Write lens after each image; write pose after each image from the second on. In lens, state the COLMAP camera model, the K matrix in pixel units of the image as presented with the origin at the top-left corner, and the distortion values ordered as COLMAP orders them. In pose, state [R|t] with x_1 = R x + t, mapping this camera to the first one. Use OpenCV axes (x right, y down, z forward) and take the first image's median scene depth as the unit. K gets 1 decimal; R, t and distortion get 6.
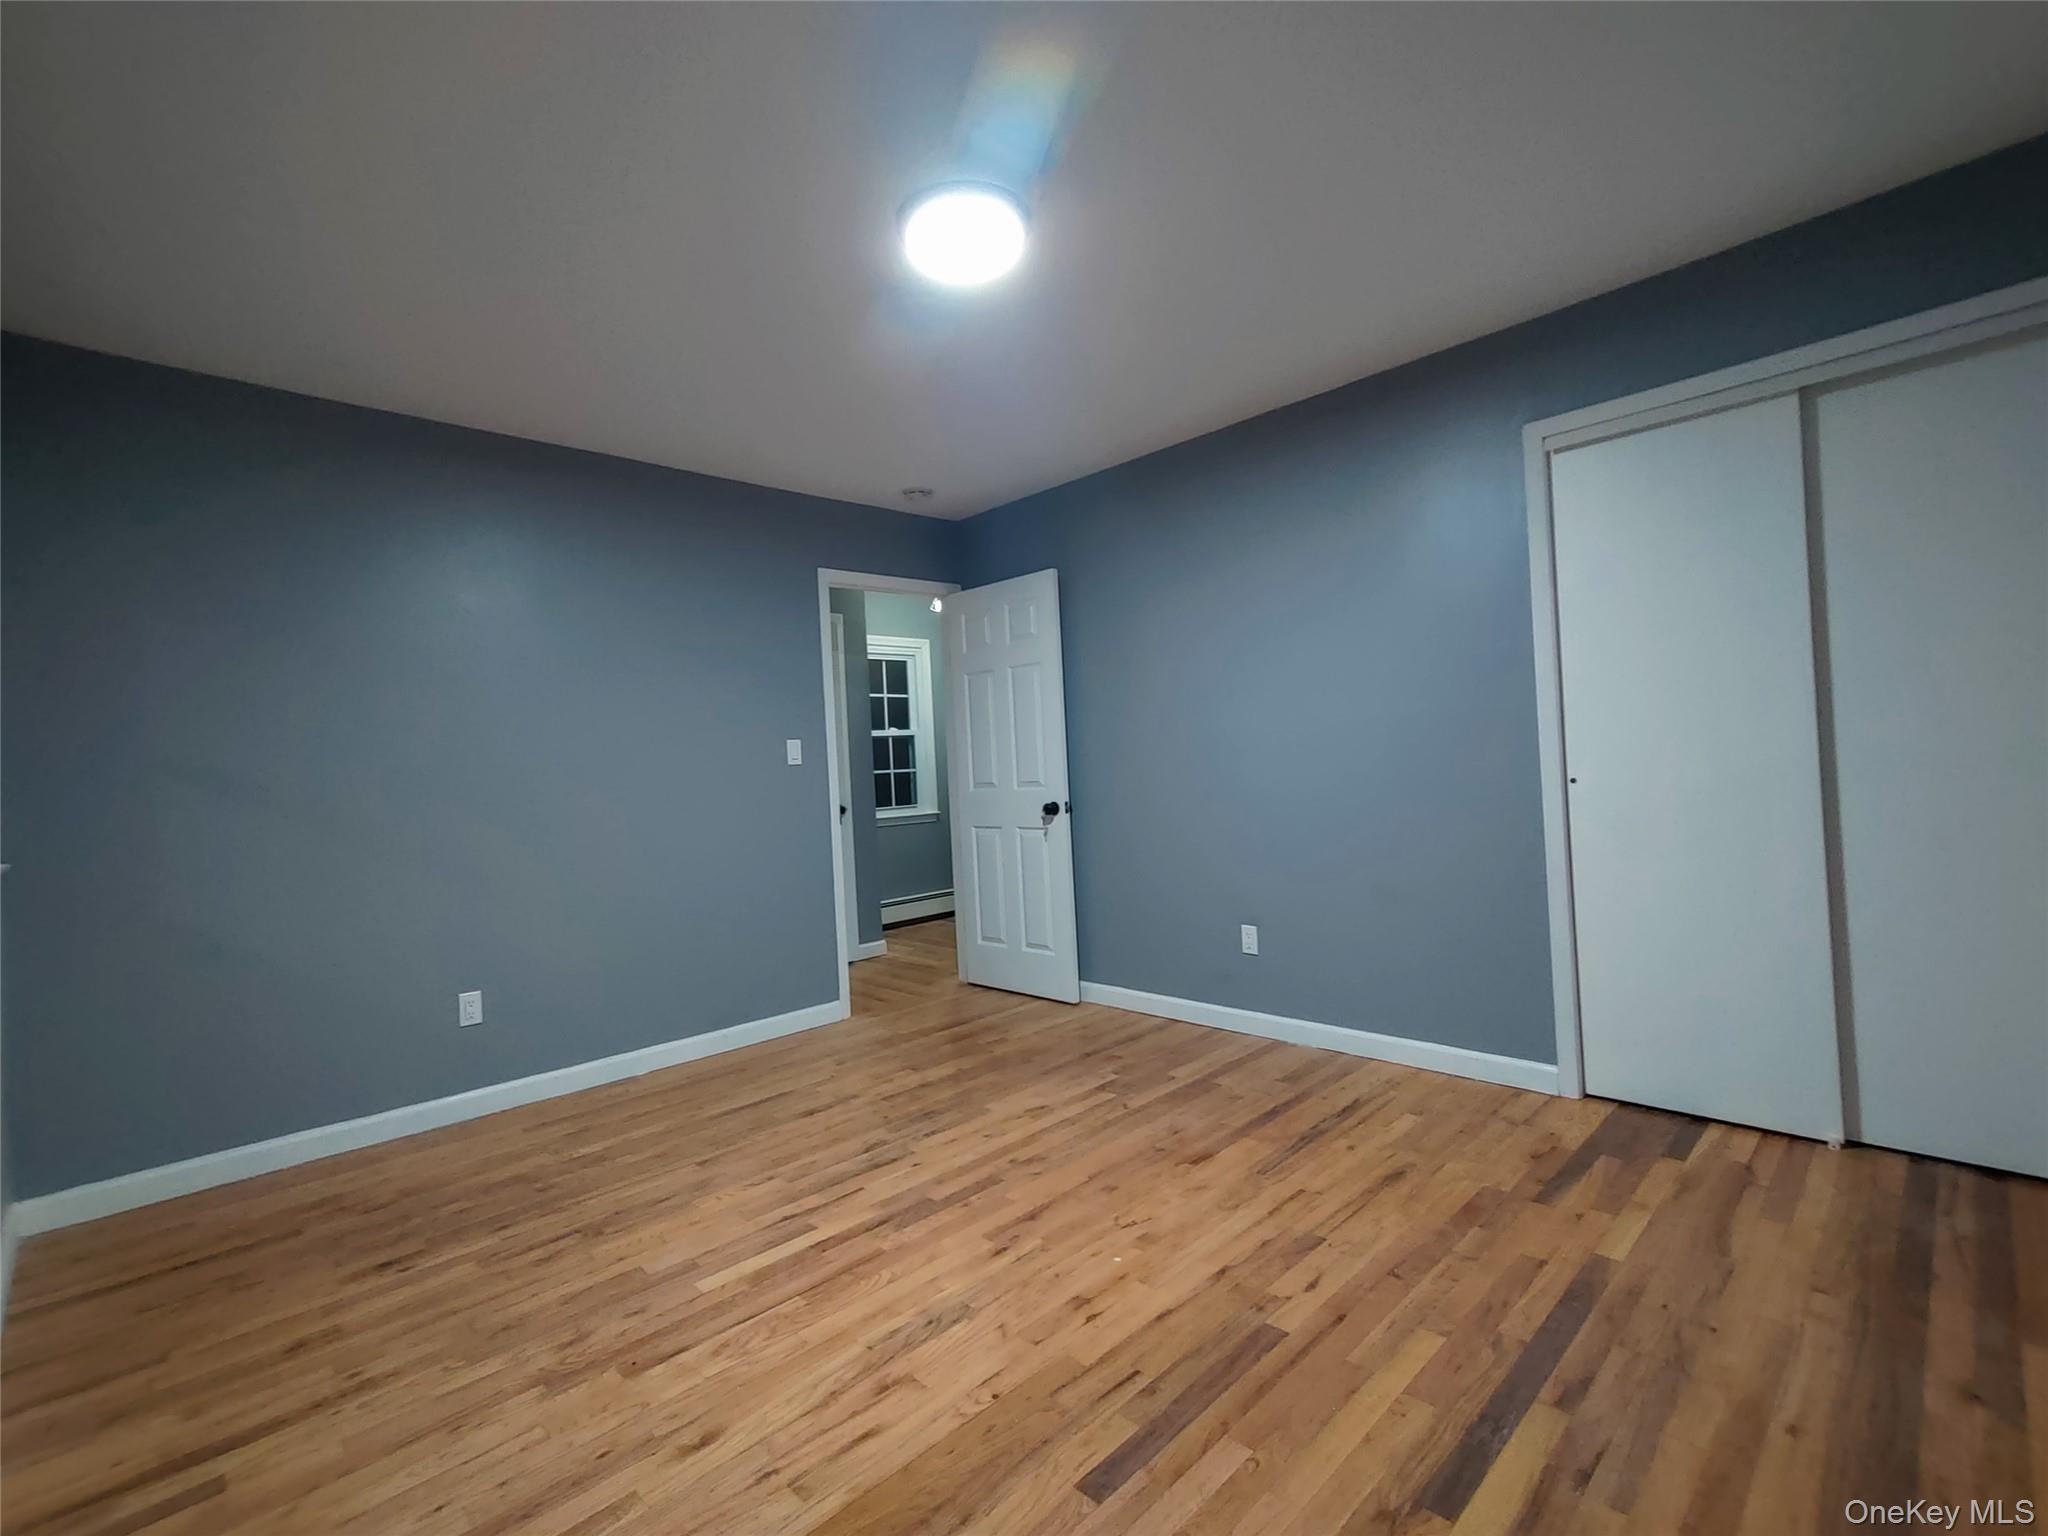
lens RADIAL K [[918.6, 0, 1018.4], [0, 918.6, 762.9], [0, 0, 1]] dist [0.004807, 0.001385]
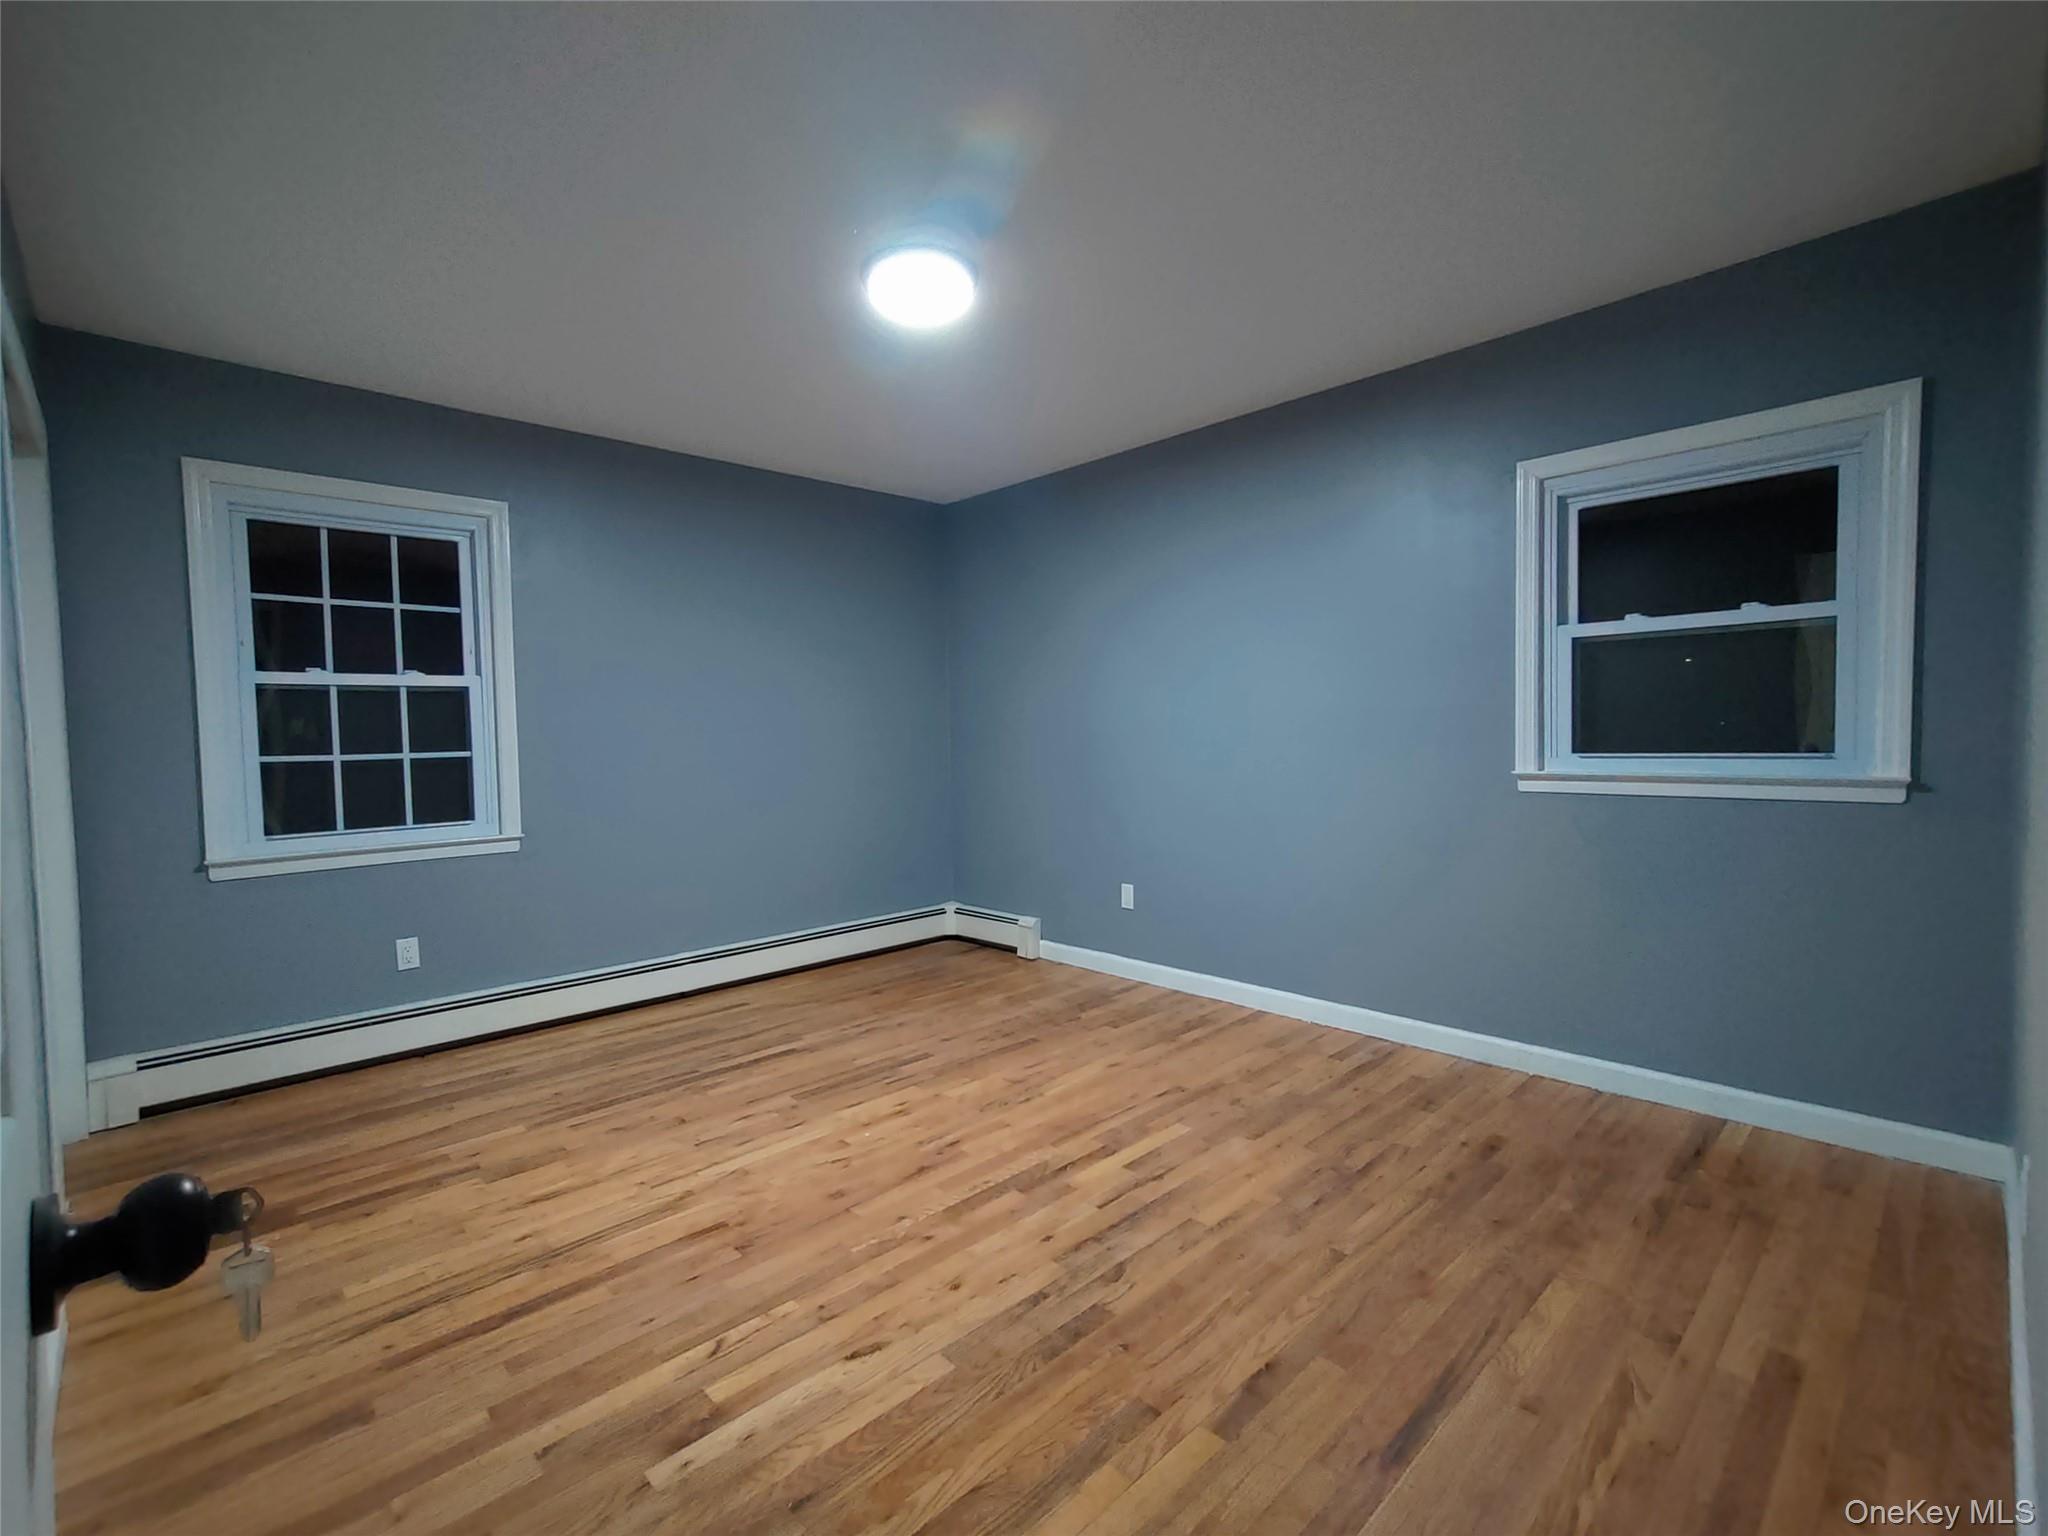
lens RADIAL K [[918.6, 0, 1018.4], [0, 918.6, 762.9], [0, 0, 1]] dist [0.004807, 0.001385]
pose [[-0.997415, 0.070270, 0.015022, -0.143906], [0.070700, 0.997035, 0.030368, -0.004536], [-0.012843, 0.031351, -0.999426, 2.012853]]
